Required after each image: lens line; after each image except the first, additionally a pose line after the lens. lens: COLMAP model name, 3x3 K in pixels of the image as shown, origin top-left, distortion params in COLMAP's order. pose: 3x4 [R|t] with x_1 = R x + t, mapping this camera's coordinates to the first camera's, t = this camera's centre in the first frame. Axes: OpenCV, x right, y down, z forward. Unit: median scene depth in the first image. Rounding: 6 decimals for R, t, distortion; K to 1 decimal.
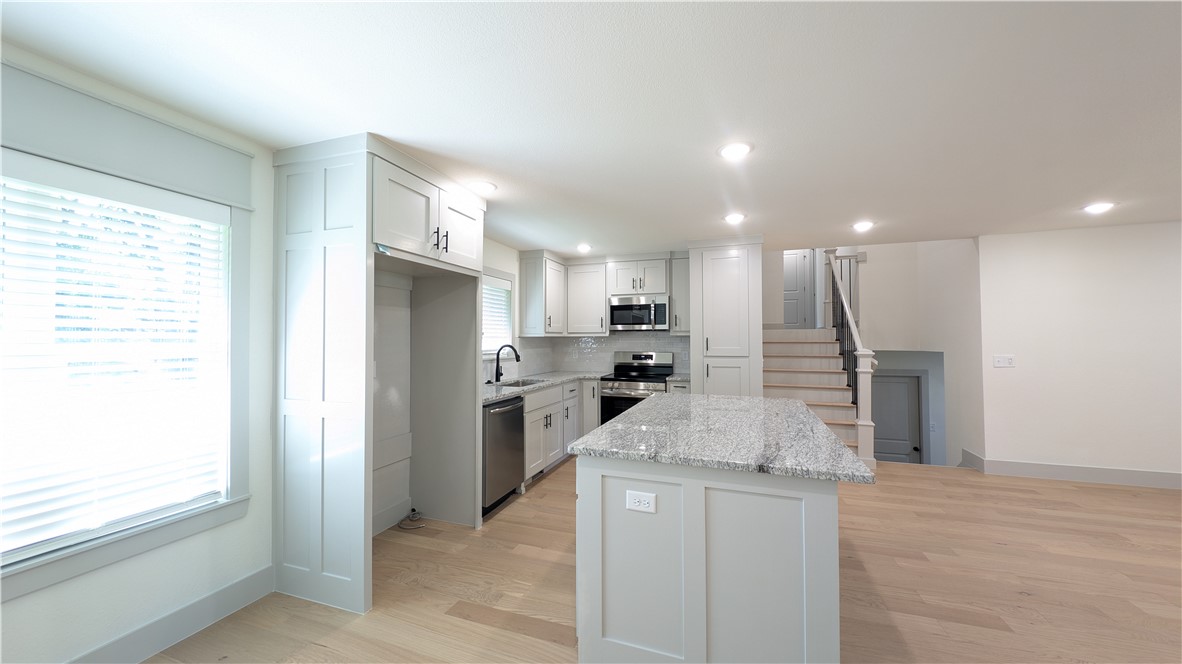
lens RADIAL K [[419.7, 0, 586.6], [0, 419.7, 332.1], [0, 0, 1]] dist [0.003330, -0.001747]
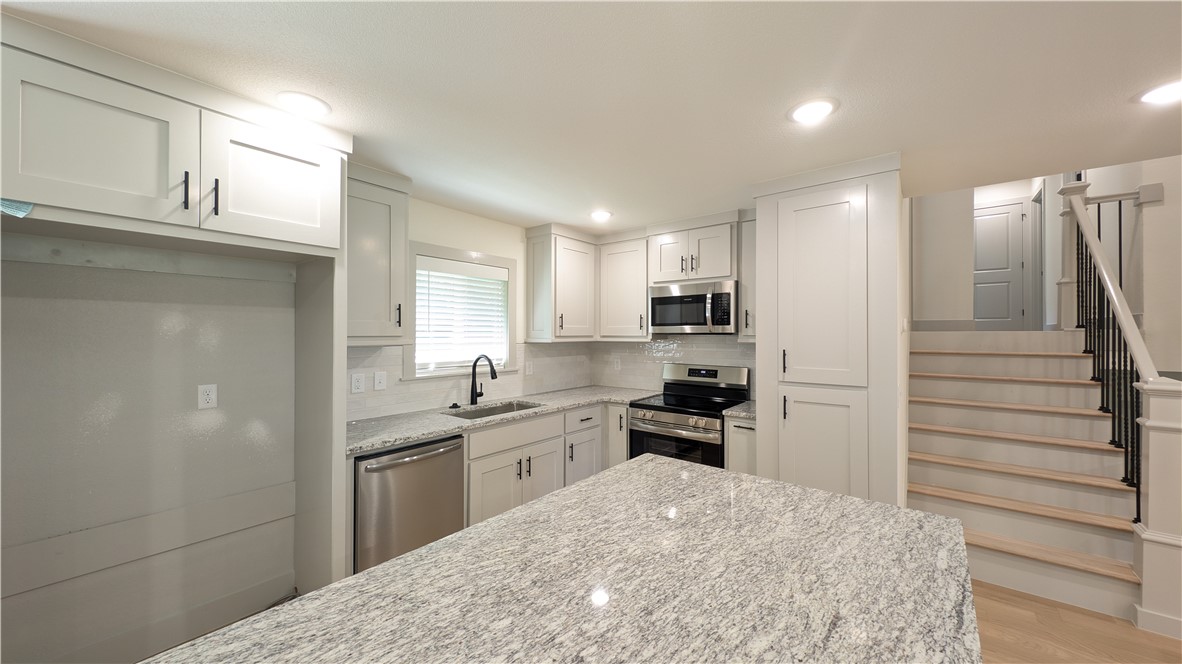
lens RADIAL K [[419.7, 0, 589.1], [0, 419.7, 331.9], [0, 0, 1]] dist [0.003330, -0.001747]
pose [[0.944718, 0.002532, -0.327874, 0.193936], [0.001707, 0.999919, 0.012639, -0.016305], [0.327879, -0.012500, 0.944637, 0.322942]]
